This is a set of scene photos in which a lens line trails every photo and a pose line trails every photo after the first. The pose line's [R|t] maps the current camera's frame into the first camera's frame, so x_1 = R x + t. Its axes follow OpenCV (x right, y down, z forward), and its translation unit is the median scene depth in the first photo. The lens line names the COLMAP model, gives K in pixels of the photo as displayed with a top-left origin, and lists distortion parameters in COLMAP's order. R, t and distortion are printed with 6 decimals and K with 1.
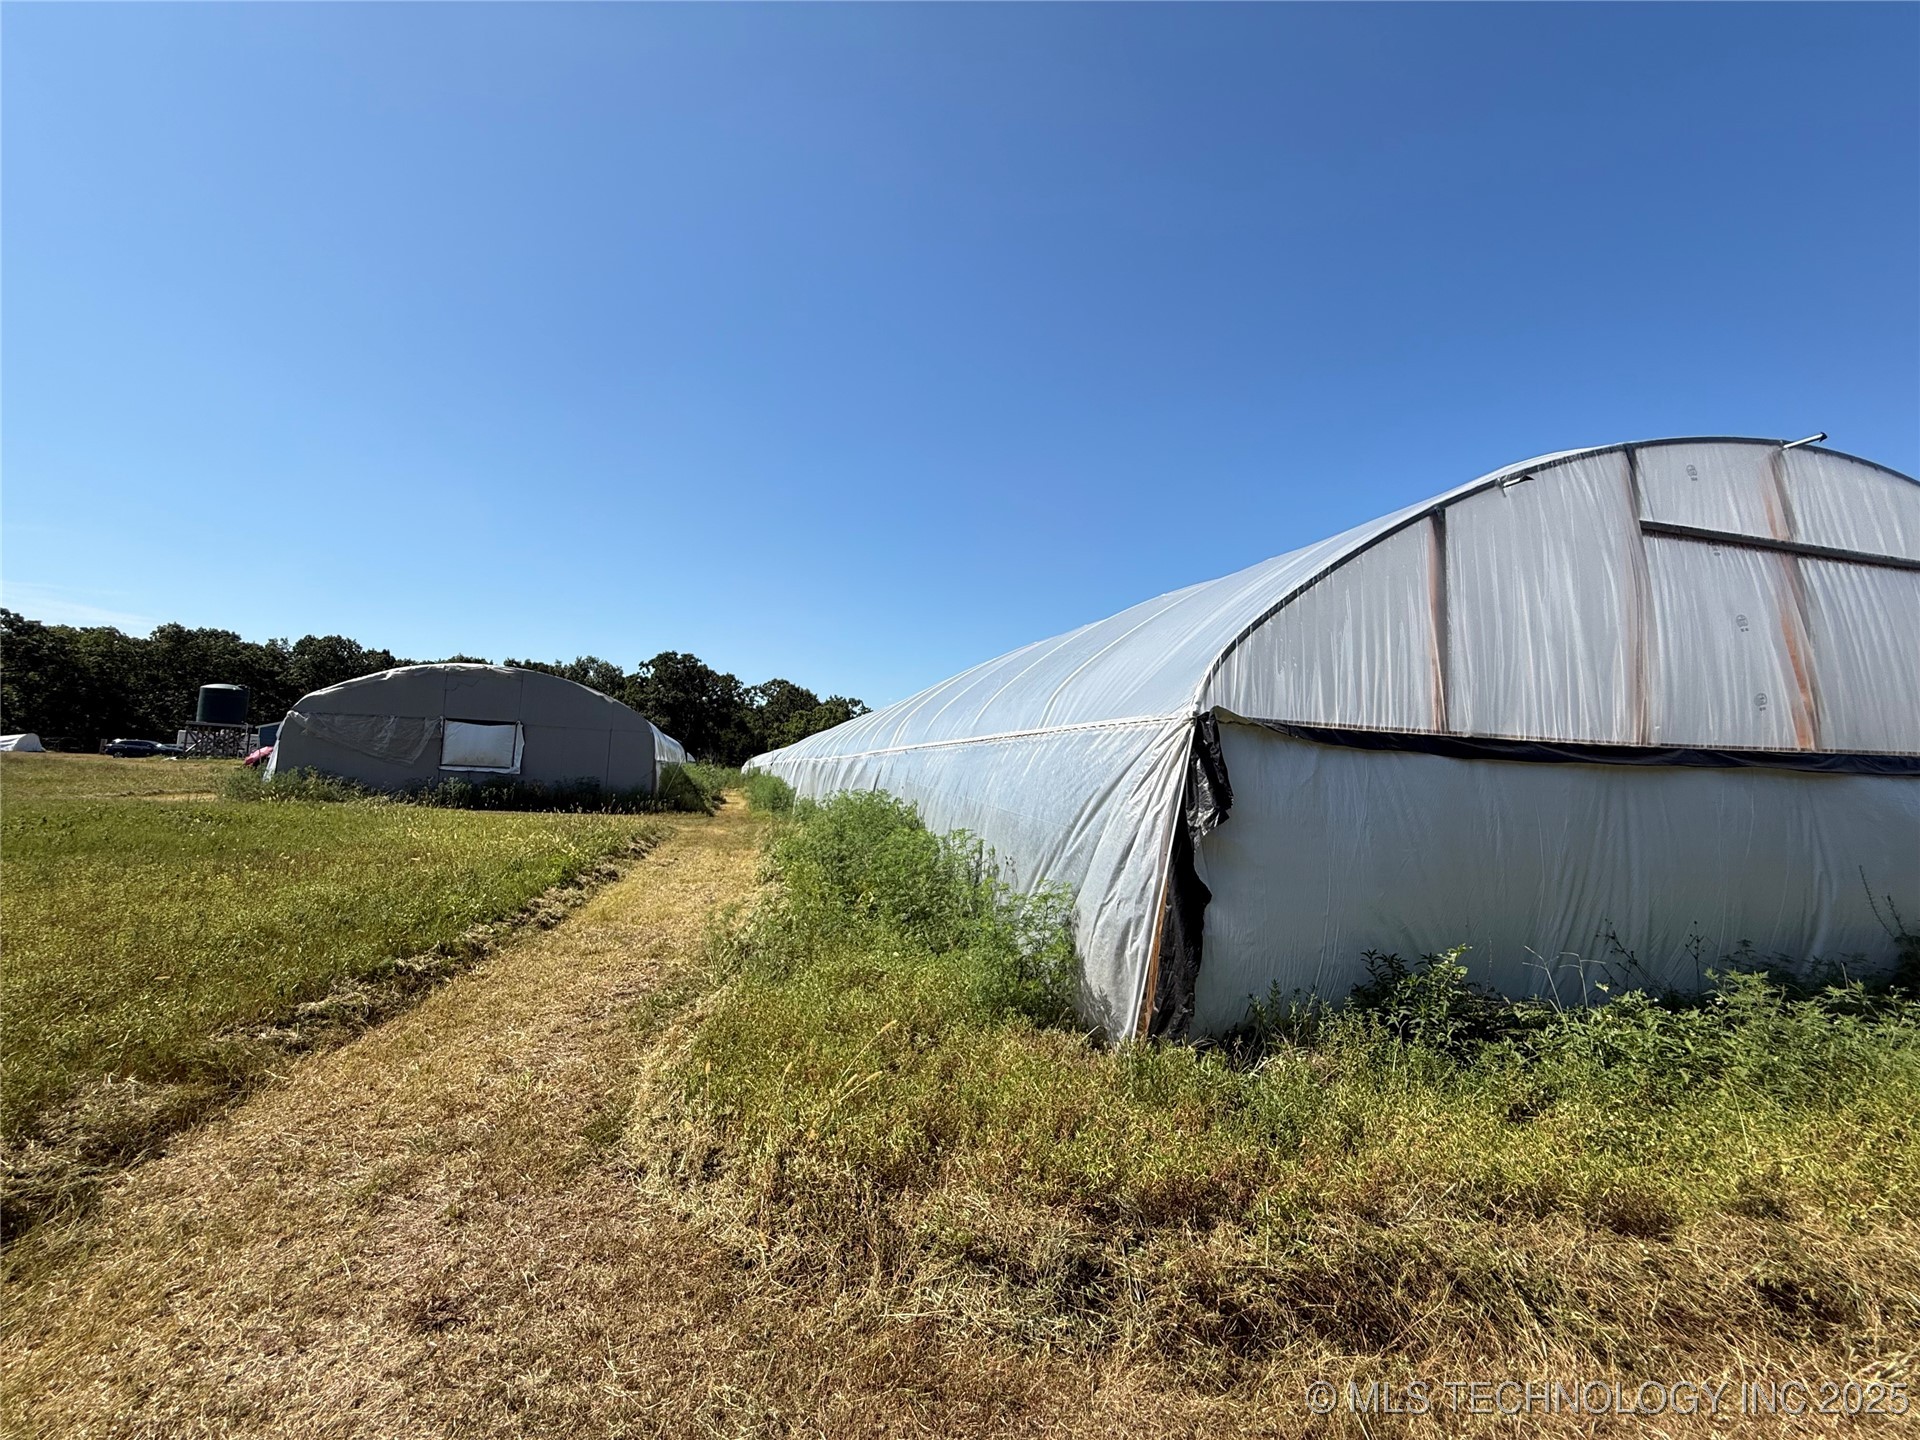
lens RADIAL K [[767.3, 0, 965.4], [0, 767.3, 724.9], [0, 0, 1]] dist [0.003459, -0.000595]
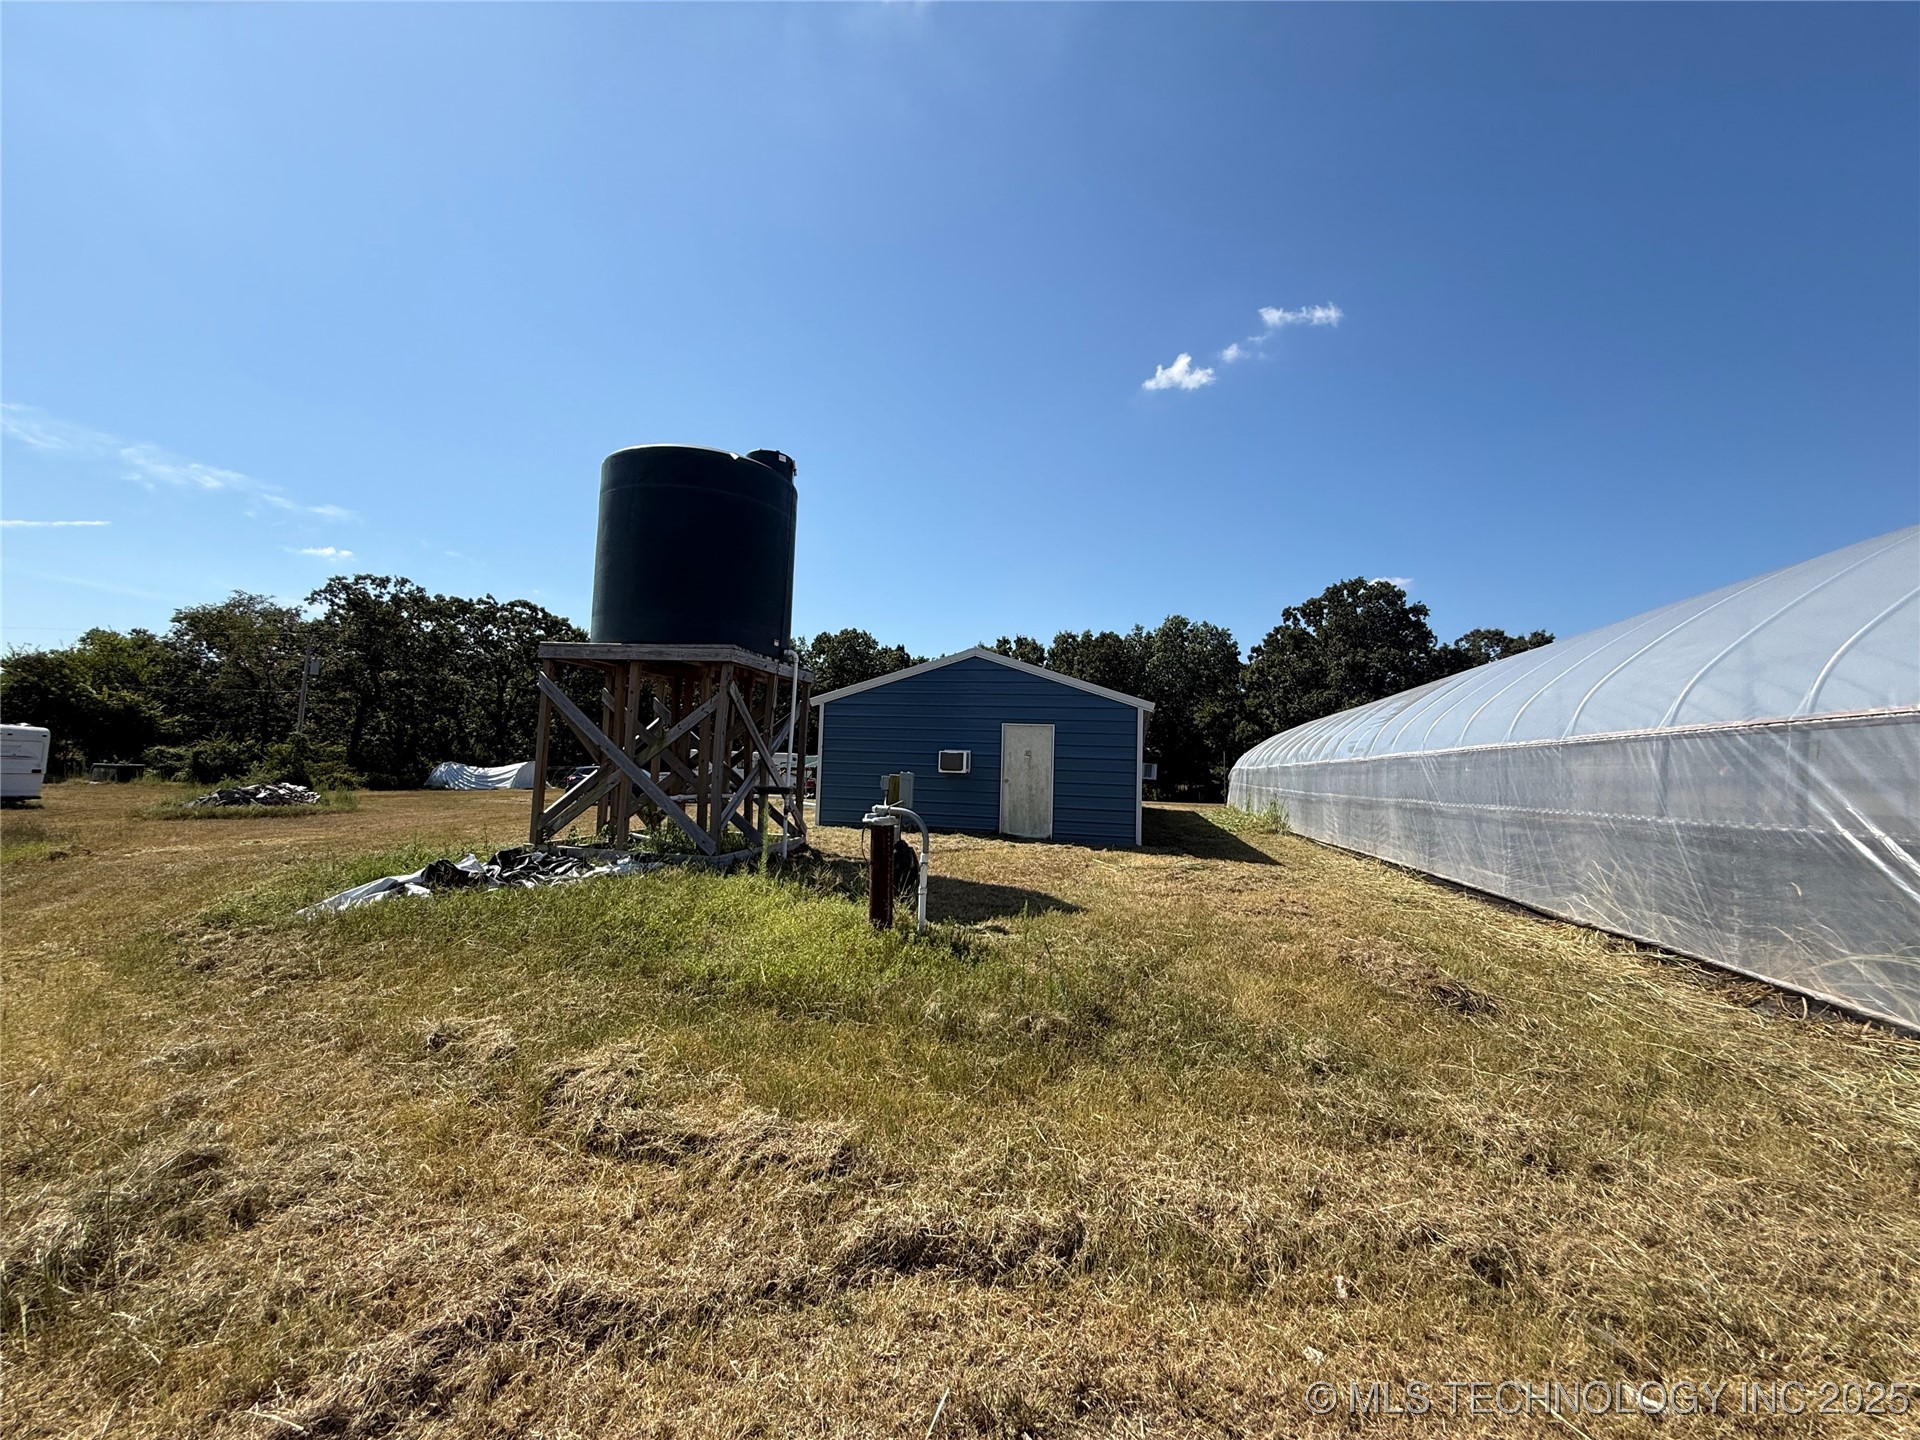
lens RADIAL K [[767.3, 0, 952.4], [0, 767.3, 707.5], [0, 0, 1]] dist [0.003459, -0.000595]
pose [[0.869462, -0.064905, -0.489718, -0.089424], [0.044744, 0.997603, -0.052777, 0.002461], [0.491970, 0.023976, 0.870282, 0.094463]]
